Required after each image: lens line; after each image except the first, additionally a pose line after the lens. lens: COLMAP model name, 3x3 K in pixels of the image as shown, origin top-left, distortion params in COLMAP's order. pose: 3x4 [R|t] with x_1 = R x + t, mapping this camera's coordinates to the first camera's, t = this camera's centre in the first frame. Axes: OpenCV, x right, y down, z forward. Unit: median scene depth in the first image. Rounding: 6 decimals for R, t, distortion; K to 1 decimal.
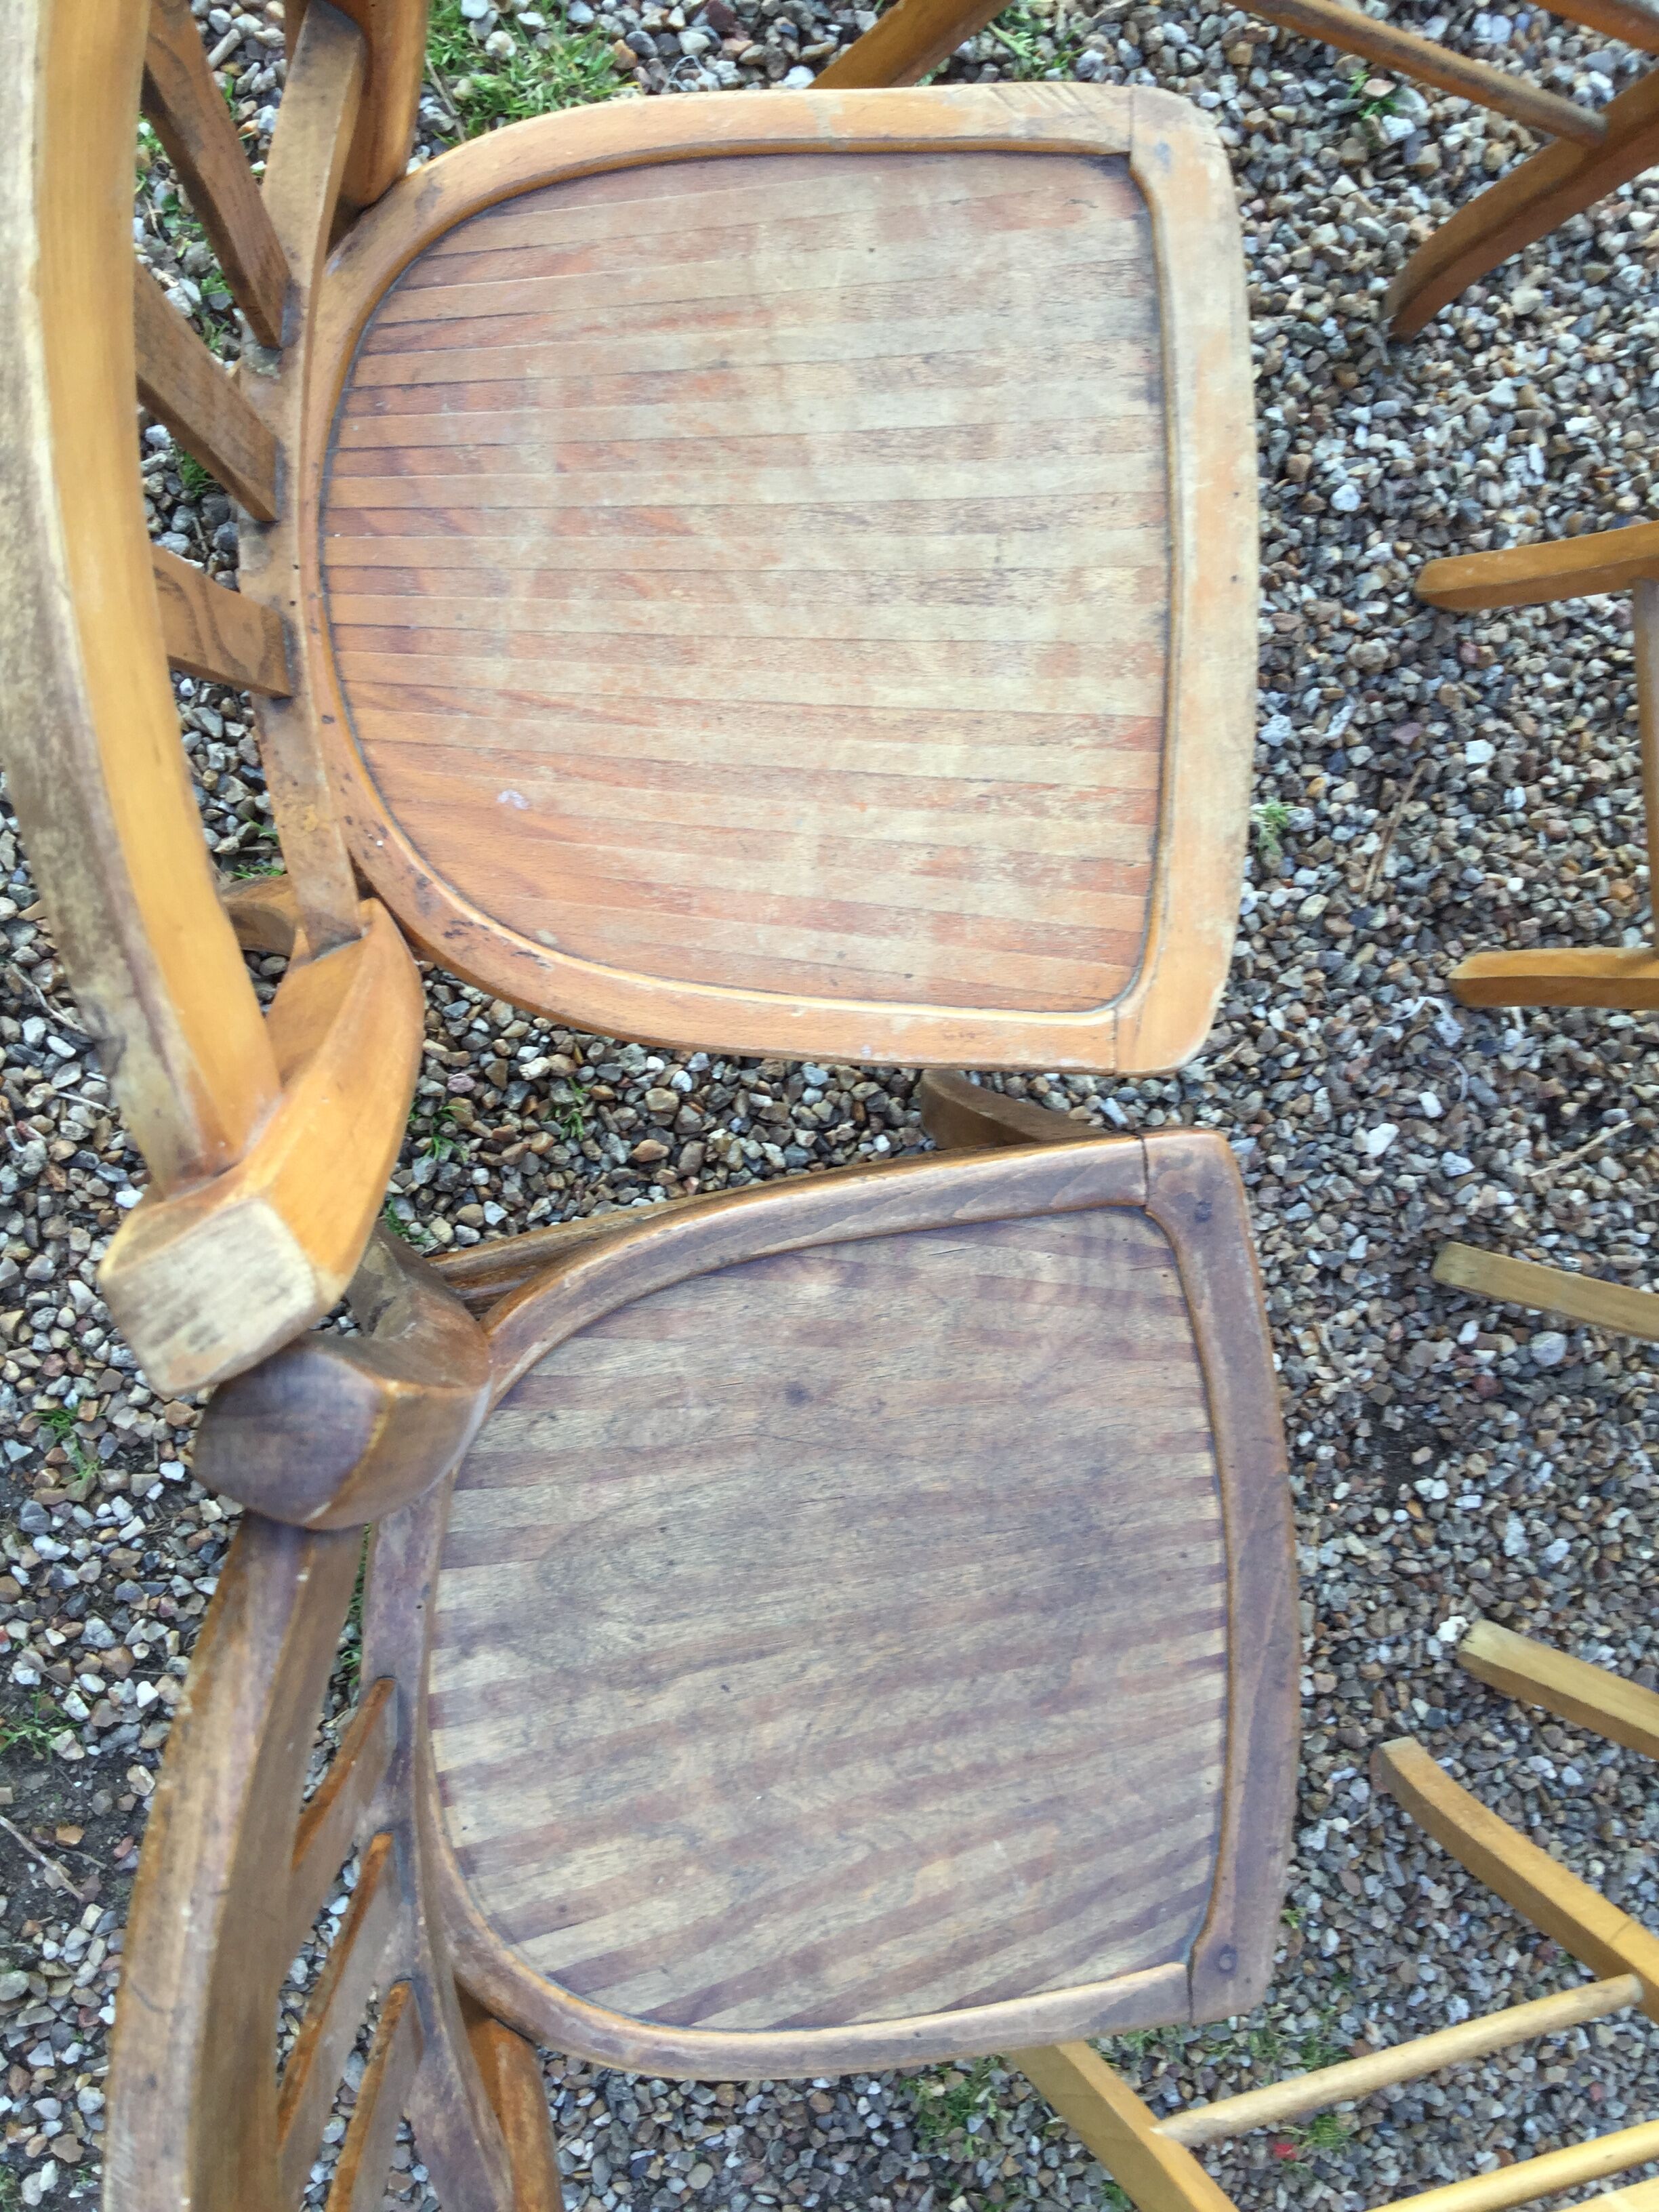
lens RADIAL K [[2005.8, 0, 831.6], [0, 2005.8, 1097.8], [0, 0, 1]] dist [0.062783, -0.107471]
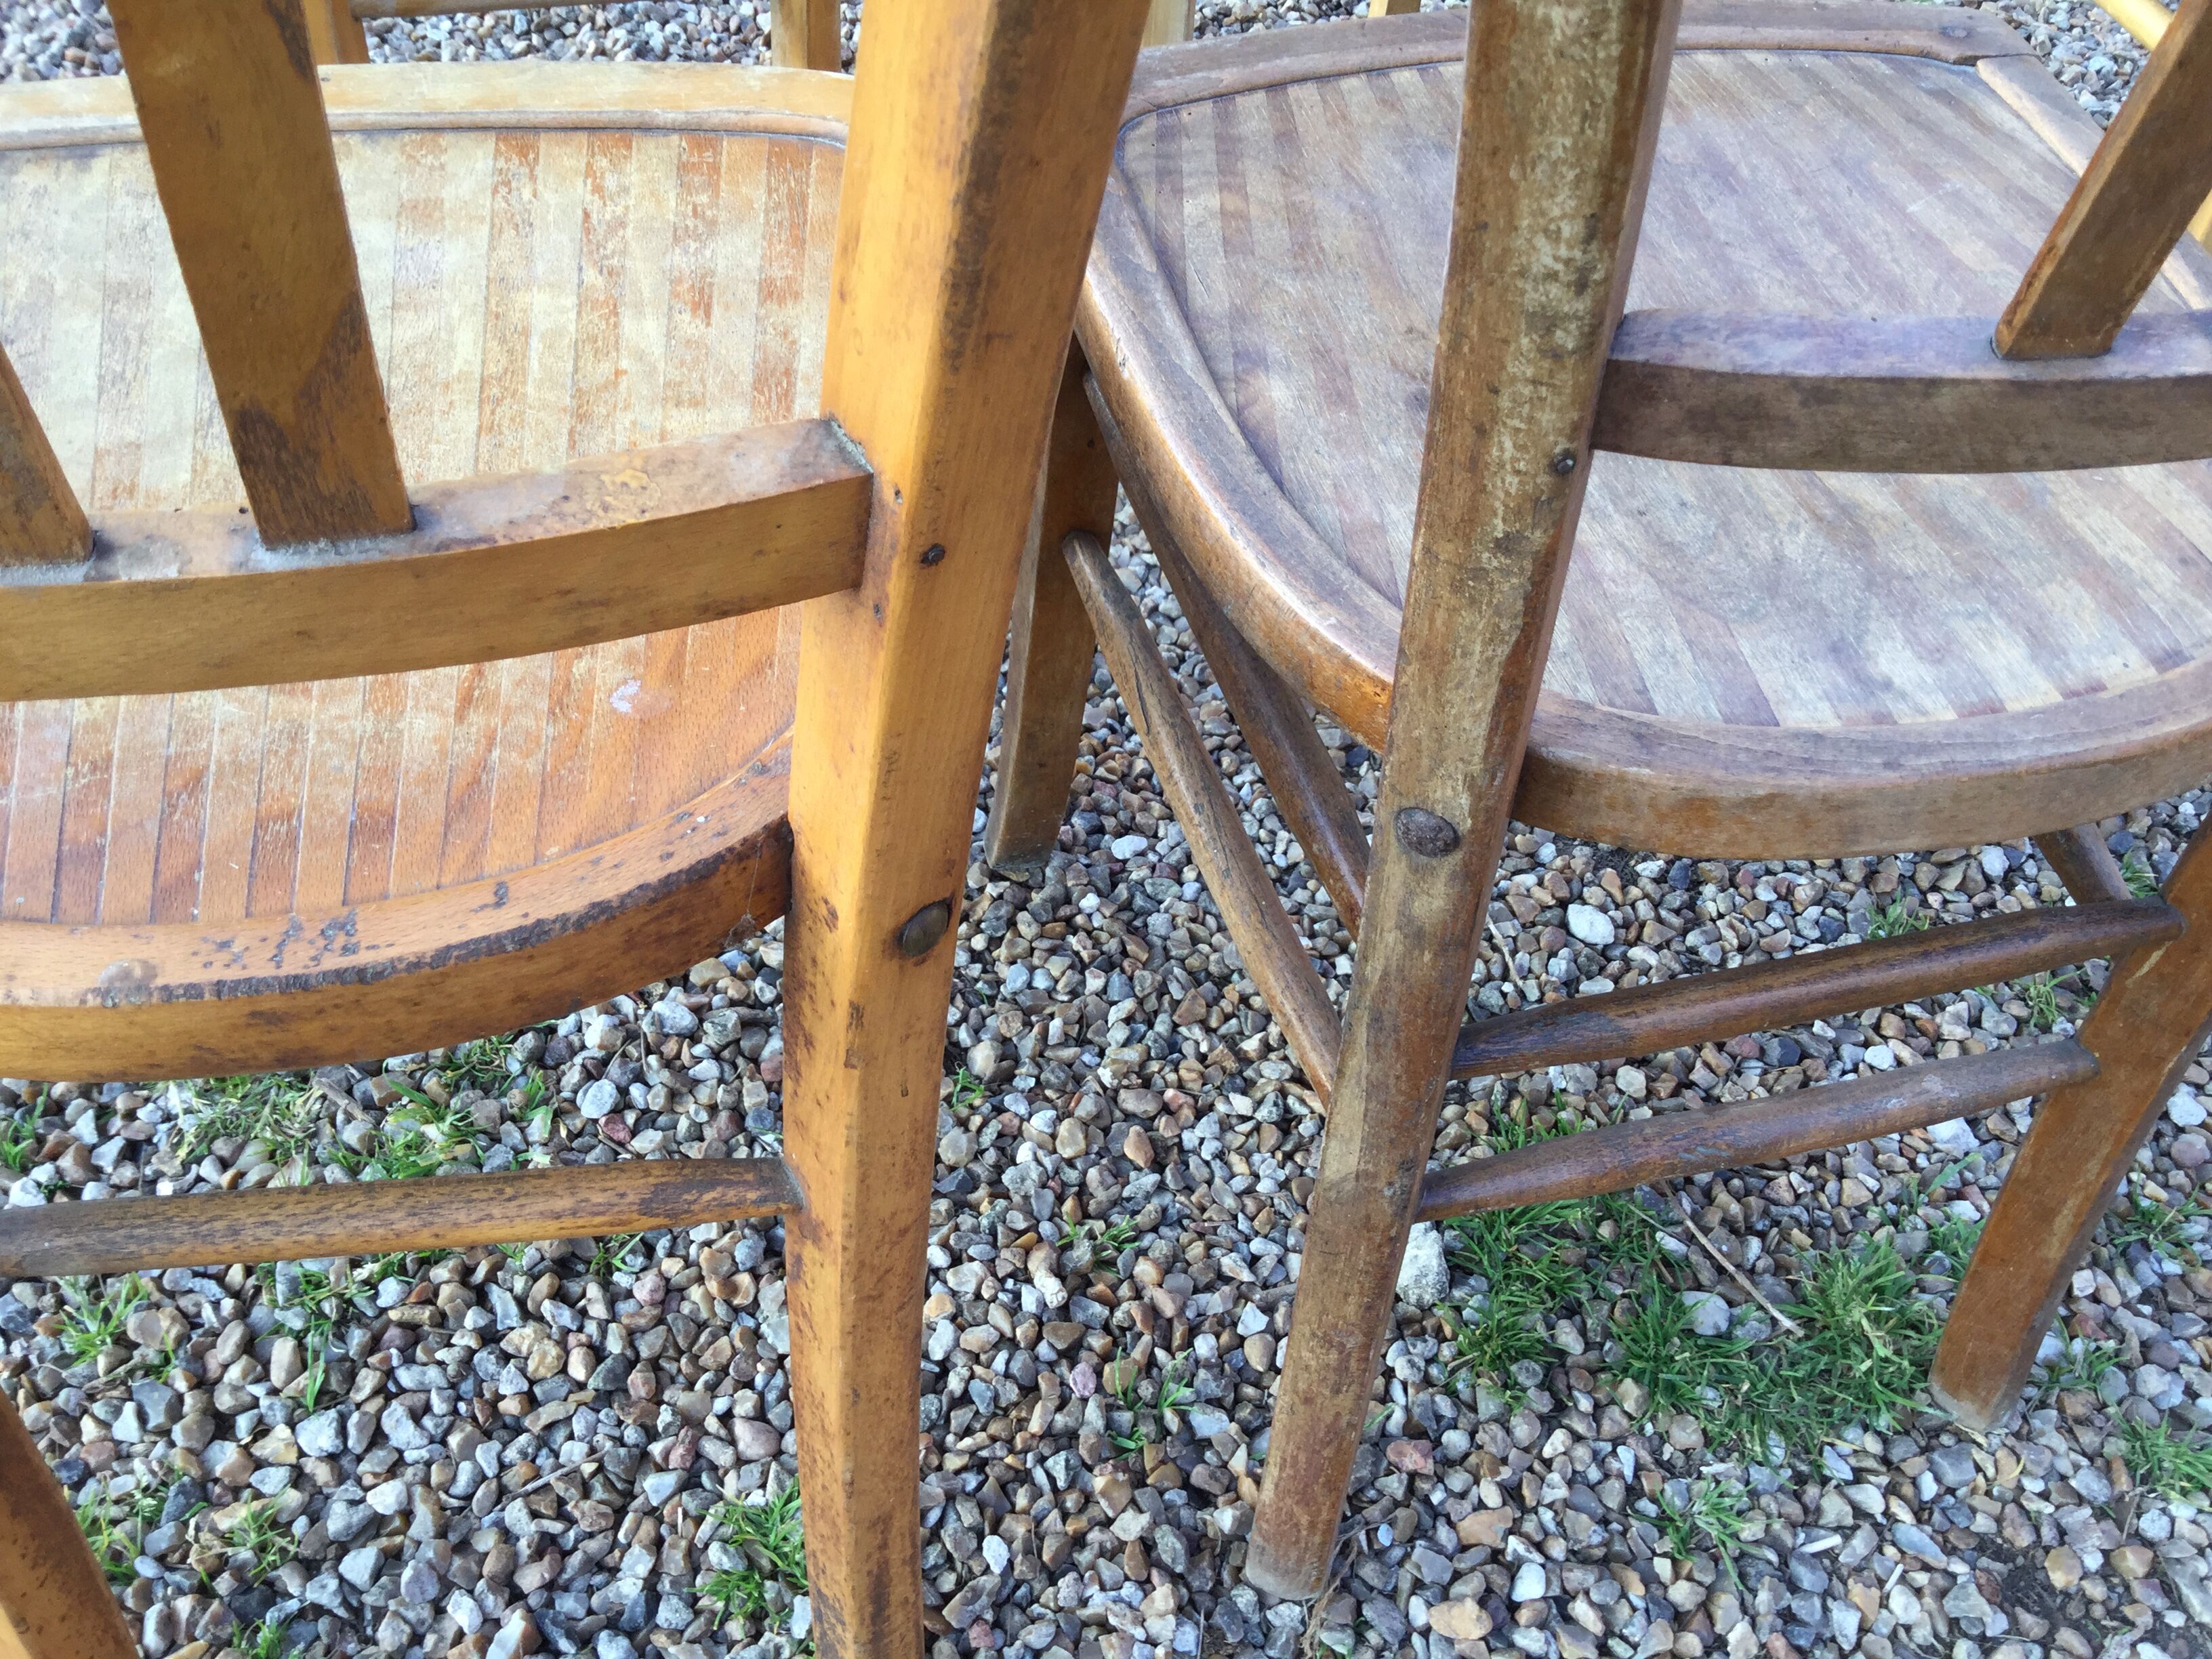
lens RADIAL K [[2005.8, 0, 1117.2], [0, 2005.8, 828.5], [0, 0, 1]] dist [0.062783, -0.107471]
pose [[-0.140309, -0.906138, 0.399032, -0.291859], [0.989854, -0.119254, 0.077248, -0.027179], [-0.022411, 0.405822, 0.913677, 0.251285]]
